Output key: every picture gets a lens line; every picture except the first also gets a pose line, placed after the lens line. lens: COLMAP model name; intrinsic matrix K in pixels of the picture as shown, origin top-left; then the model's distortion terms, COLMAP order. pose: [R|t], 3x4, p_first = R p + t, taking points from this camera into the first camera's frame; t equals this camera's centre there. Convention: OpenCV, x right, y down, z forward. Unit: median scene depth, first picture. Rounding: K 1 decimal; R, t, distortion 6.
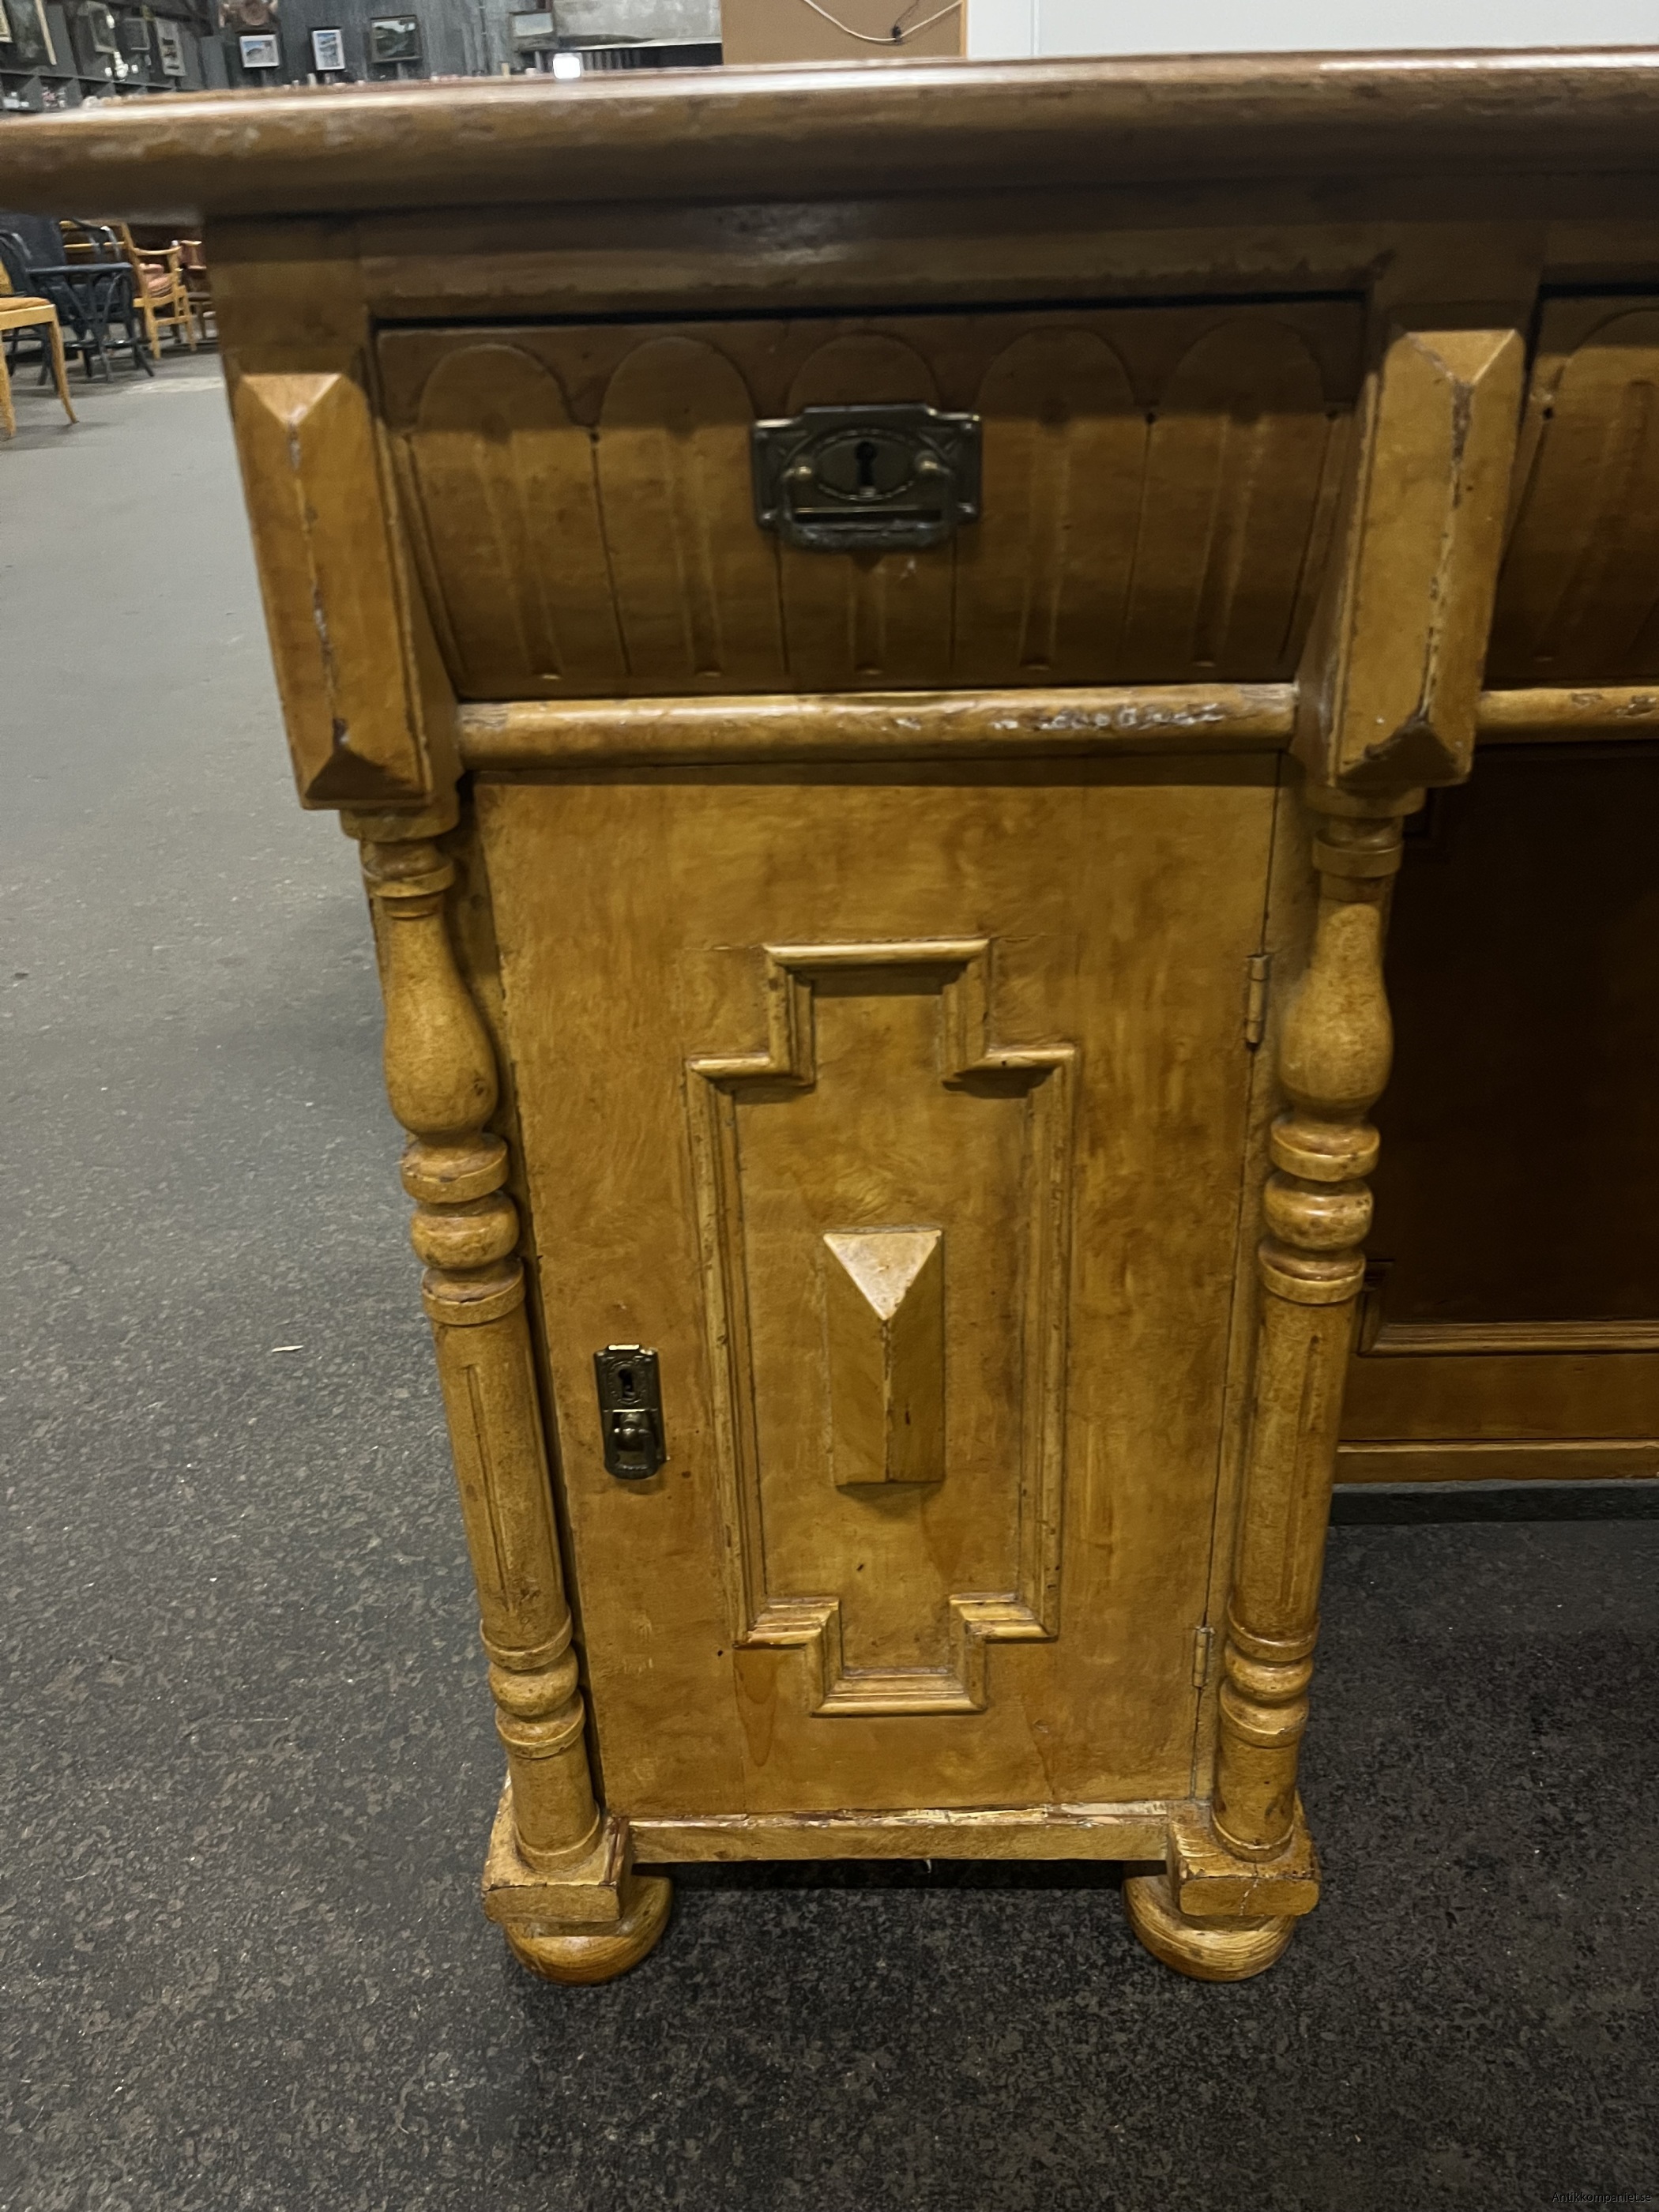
lens RADIAL K [[1658.5, 0, 848.3], [0, 1658.5, 1103.4], [0, 0, 1]] dist [0.051913, -0.082989]
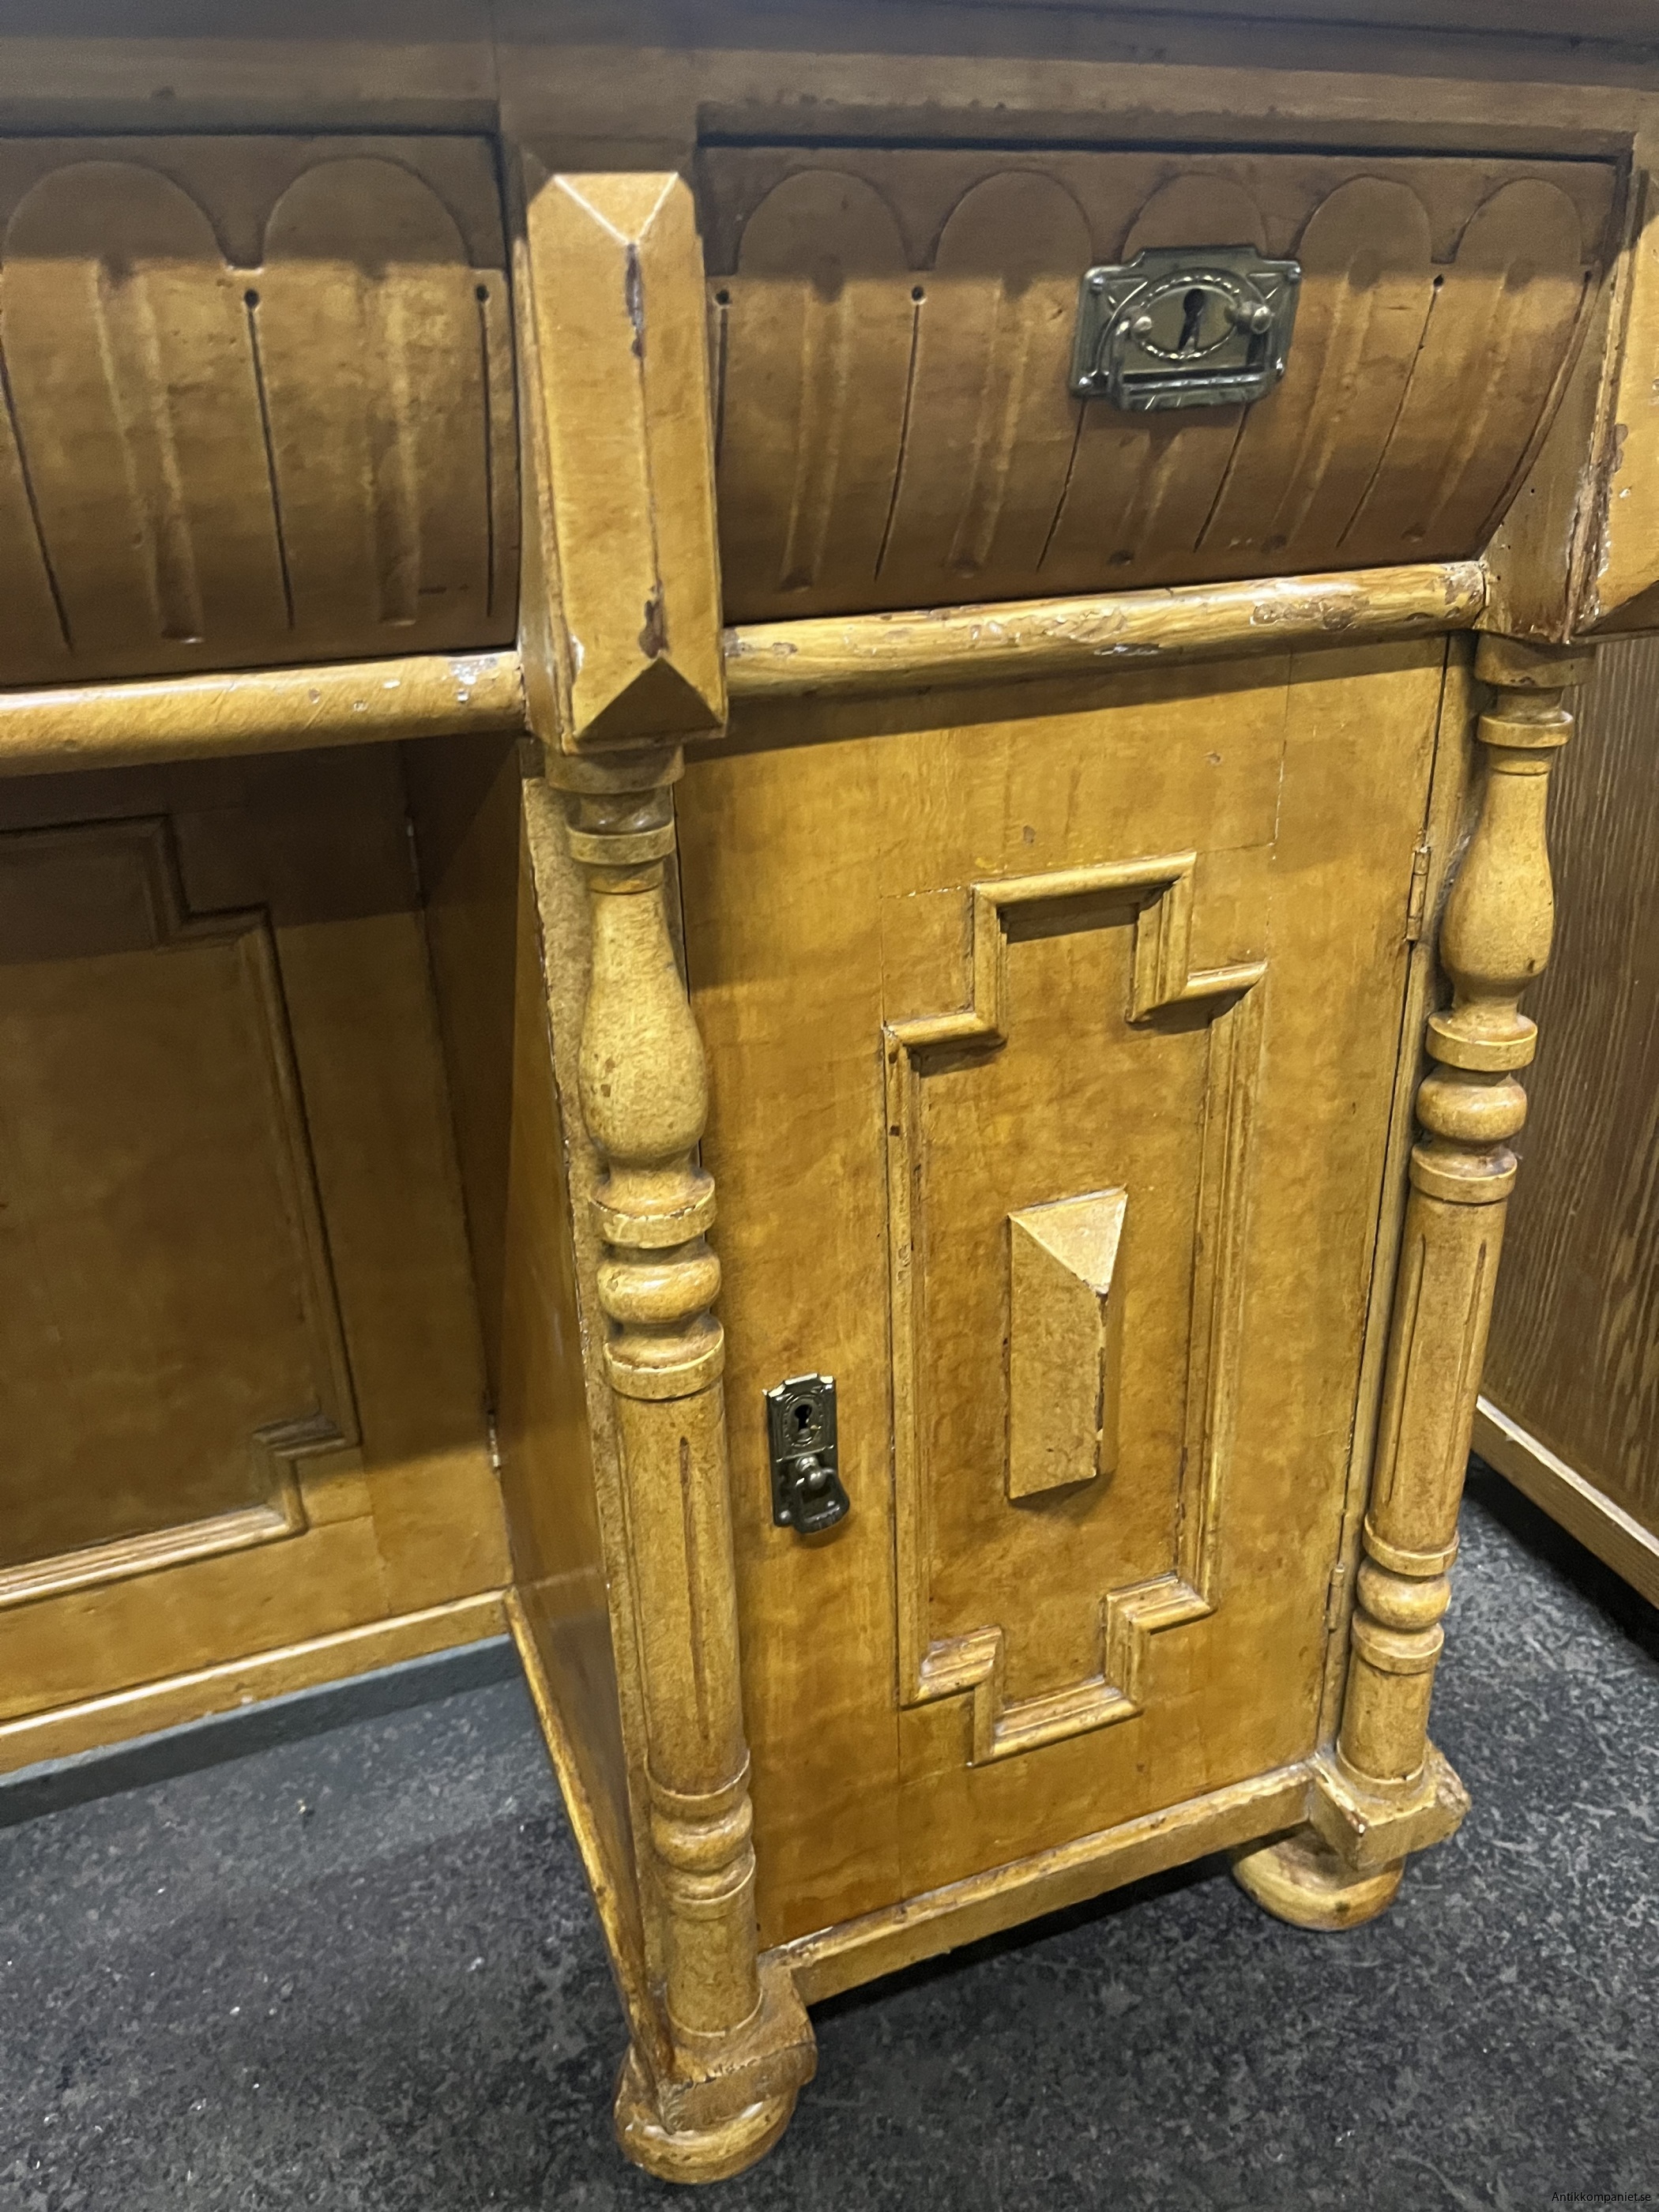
lens RADIAL K [[1658.5, 0, 828.4], [0, 1658.5, 1097.2], [0, 0, 1]] dist [0.051913, -0.082989]
pose [[0.927741, -0.149050, 0.342170, 0.679159], [0.171517, 0.984516, -0.036186, 0.006411], [-0.331478, 0.092259, 0.938941, 0.119414]]
